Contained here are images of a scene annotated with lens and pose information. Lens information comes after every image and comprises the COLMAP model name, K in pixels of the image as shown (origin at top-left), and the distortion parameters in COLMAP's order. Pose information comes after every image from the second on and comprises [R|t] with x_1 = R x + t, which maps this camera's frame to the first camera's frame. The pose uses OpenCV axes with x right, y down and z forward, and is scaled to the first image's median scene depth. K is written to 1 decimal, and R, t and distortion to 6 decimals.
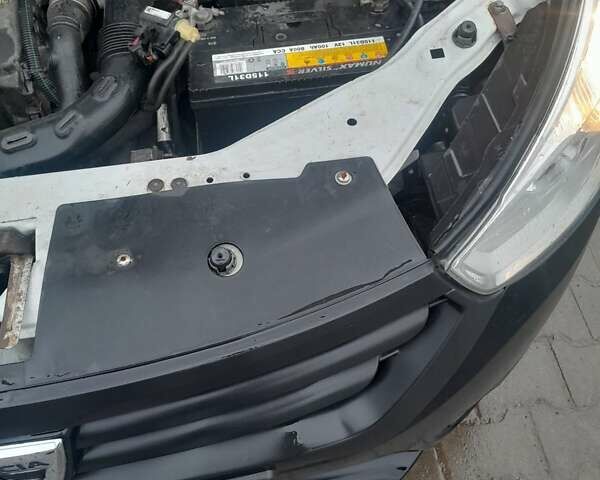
lens RADIAL K [[603.0, 0, 298.8], [0, 603.0, 249.6], [0, 0, 1]] dist [0.123347, -0.267518]
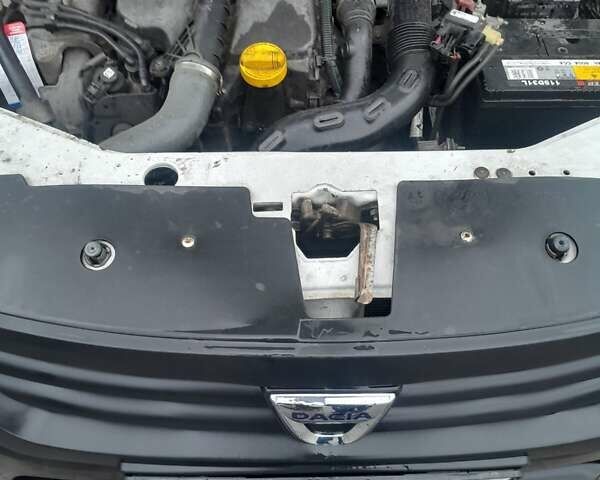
lens RADIAL K [[603.0, 0, 298.8], [0, 603.0, 249.6], [0, 0, 1]] dist [0.123347, -0.267518]
pose [[0.992692, 0.115958, -0.033402, -0.440059], [-0.116939, 0.992713, -0.029078, 0.085529], [0.029787, 0.032771, 0.999019, -0.068731]]
